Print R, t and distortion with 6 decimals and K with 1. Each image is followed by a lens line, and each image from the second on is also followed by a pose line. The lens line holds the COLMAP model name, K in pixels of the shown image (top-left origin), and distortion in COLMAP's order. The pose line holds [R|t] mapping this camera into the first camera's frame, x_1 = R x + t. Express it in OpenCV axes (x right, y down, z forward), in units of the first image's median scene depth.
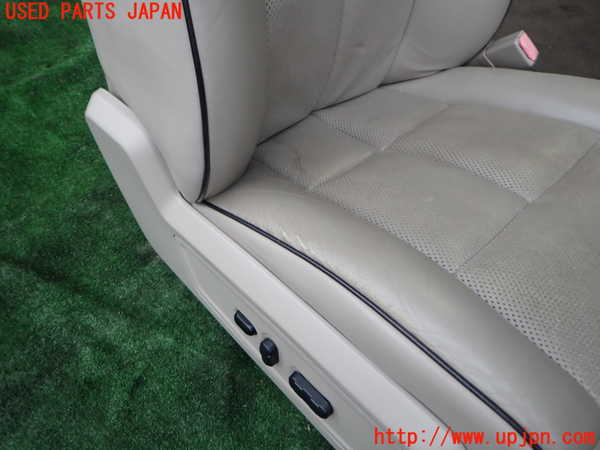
lens RADIAL K [[452.0, 0, 300.0], [0, 452.0, 225.0], [0, 0, 1]] dist [0.027793, -0.001505]
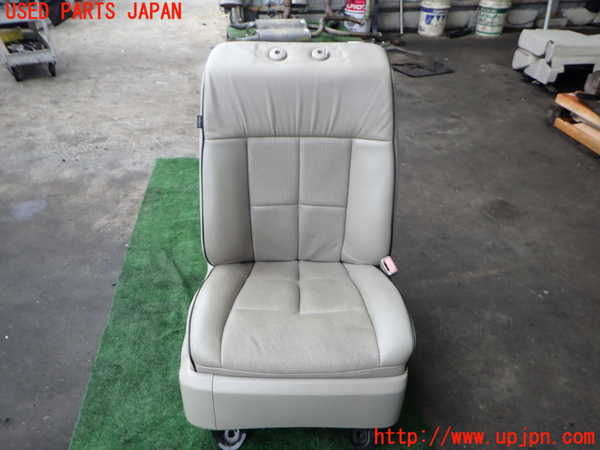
lens RADIAL K [[454.2, 0, 299.2], [0, 454.2, 236.8], [0, 0, 1]] dist [0.023650, 0.000520]
pose [[0.720835, 0.283727, -0.632373, 1.377476], [-0.467033, 0.872976, -0.140687, -0.054588], [0.512130, 0.396751, 0.761781, -0.659223]]
